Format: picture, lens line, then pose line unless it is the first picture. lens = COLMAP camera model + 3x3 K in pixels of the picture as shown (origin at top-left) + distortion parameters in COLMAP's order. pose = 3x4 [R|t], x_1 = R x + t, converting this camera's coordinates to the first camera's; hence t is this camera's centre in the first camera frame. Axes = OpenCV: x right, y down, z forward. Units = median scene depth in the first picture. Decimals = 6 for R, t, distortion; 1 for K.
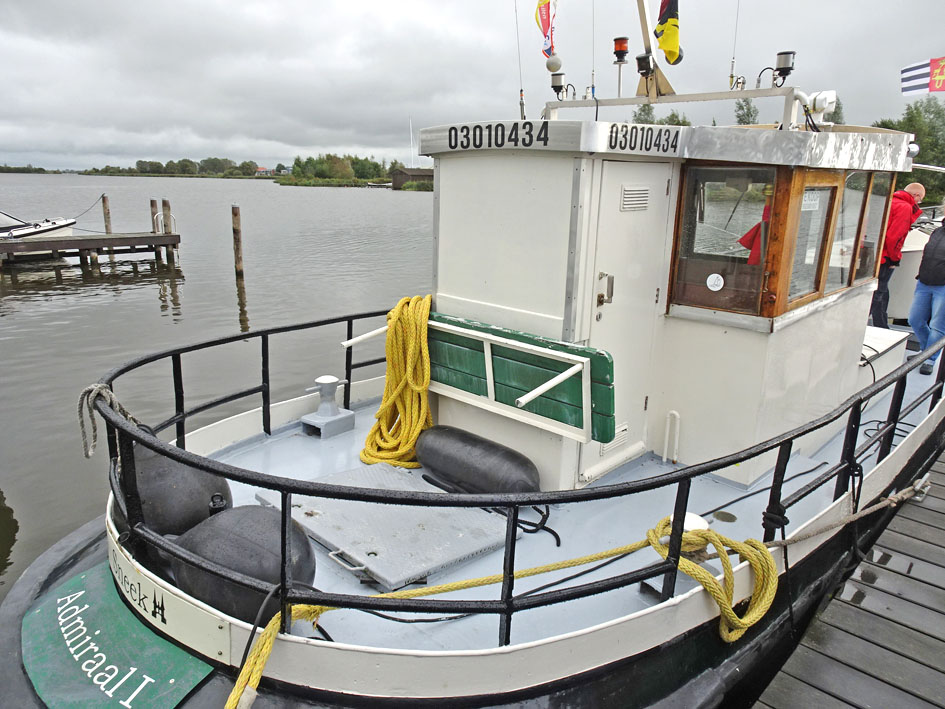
lens RADIAL K [[666.0, 0, 475.1], [0, 666.0, 357.3], [0, 0, 1]] dist [0.017547, -0.012719]
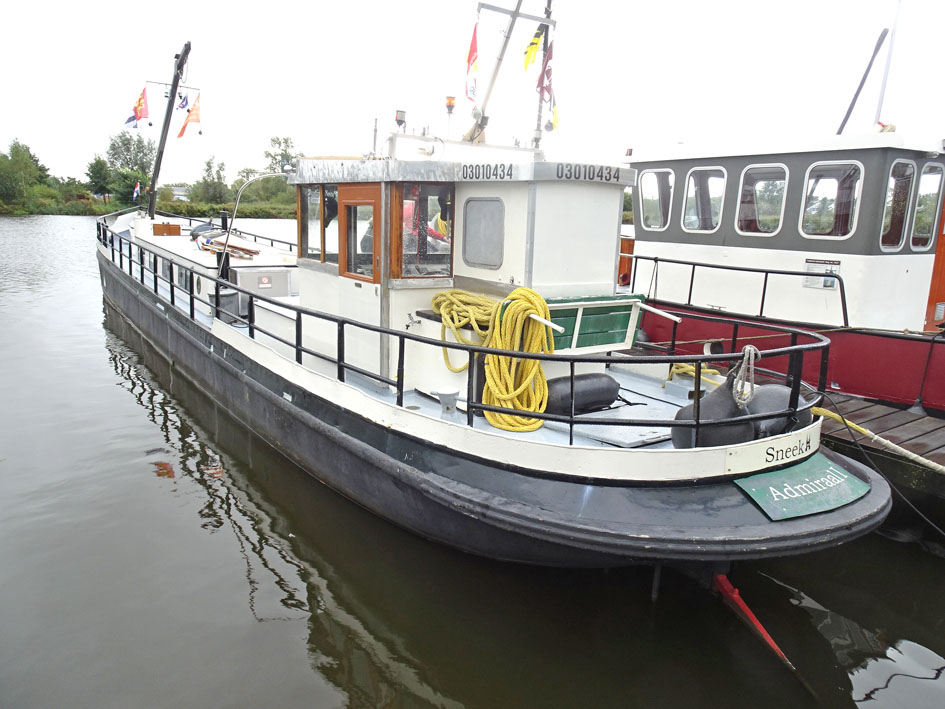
lens RADIAL K [[666.0, 0, 487.1], [0, 666.0, 350.7], [0, 0, 1]] dist [0.017547, -0.012719]
pose [[0.189778, -0.211692, 0.958734, -1.544142], [0.232352, 0.958425, 0.165630, -0.238278], [-0.953937, 0.191331, 0.231076, 0.914772]]
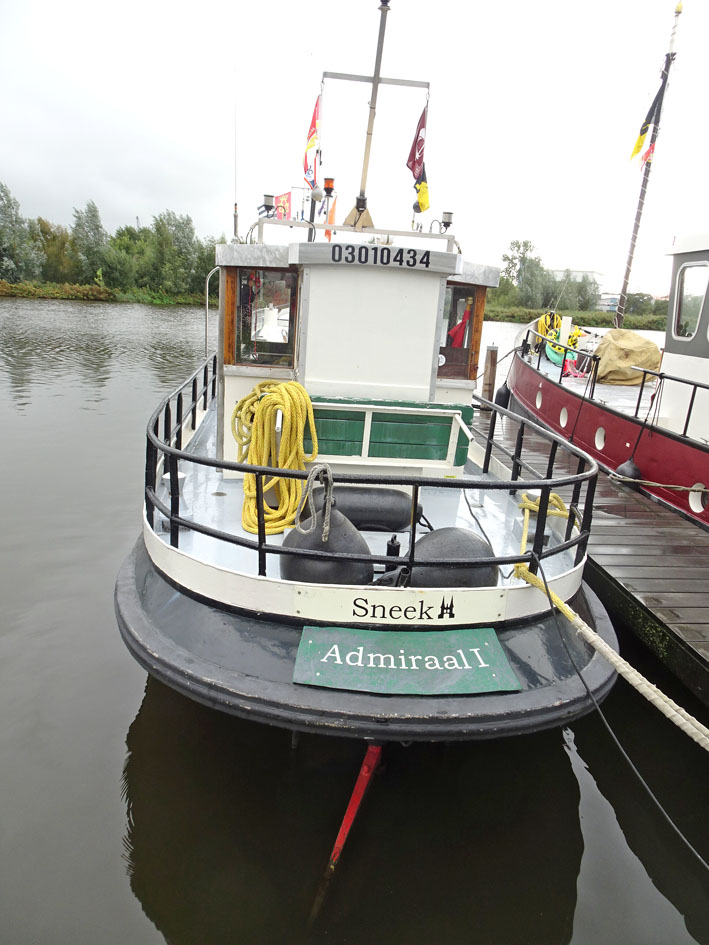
lens RADIAL K [[666.0, 0, 359.3], [0, 666.0, 473.6], [0, 0, 1]] dist [0.017547, -0.012719]
pose [[0.650160, -0.169961, 0.740544, -1.037316], [0.149826, 0.984201, 0.094342, -0.031408], [-0.744879, 0.049615, 0.665352, 0.151198]]
